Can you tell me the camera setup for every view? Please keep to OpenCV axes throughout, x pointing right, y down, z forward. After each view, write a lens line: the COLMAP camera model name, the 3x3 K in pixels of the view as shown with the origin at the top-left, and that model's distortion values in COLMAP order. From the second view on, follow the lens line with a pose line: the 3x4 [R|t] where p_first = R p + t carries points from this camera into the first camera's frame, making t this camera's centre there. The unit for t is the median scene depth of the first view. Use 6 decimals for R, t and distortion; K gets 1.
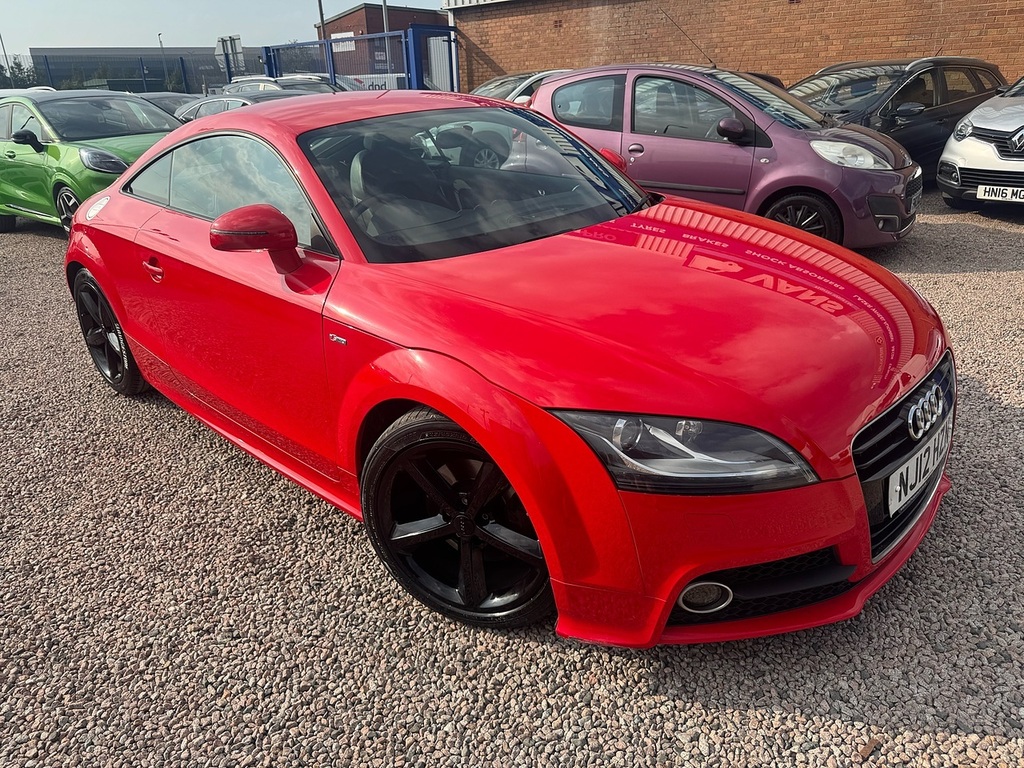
lens RADIAL K [[816.9, 0, 509.6], [0, 816.9, 399.9], [0, 0, 1]] dist [0.015647, -0.020005]
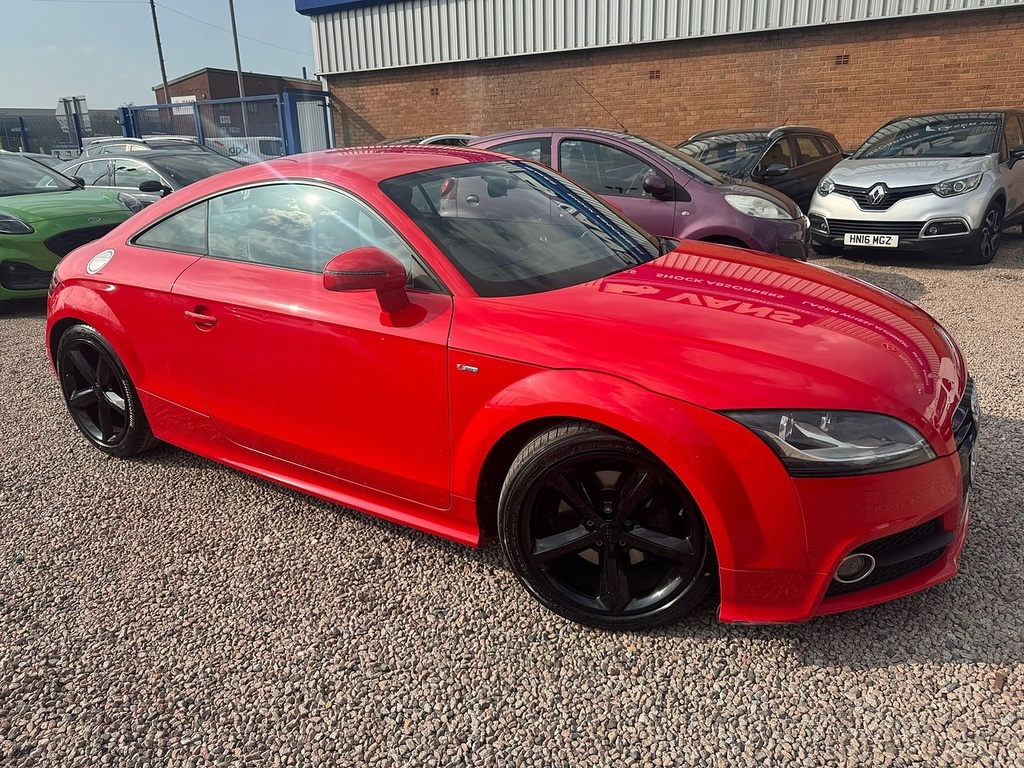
lens RADIAL K [[816.9, 0, 509.6], [0, 816.9, 399.9], [0, 0, 1]] dist [0.015647, -0.020005]
pose [[0.975165, -0.056857, 0.214058, -0.343936], [0.072791, 0.995074, -0.067302, 0.036273], [-0.209177, 0.081212, 0.974500, -0.025388]]
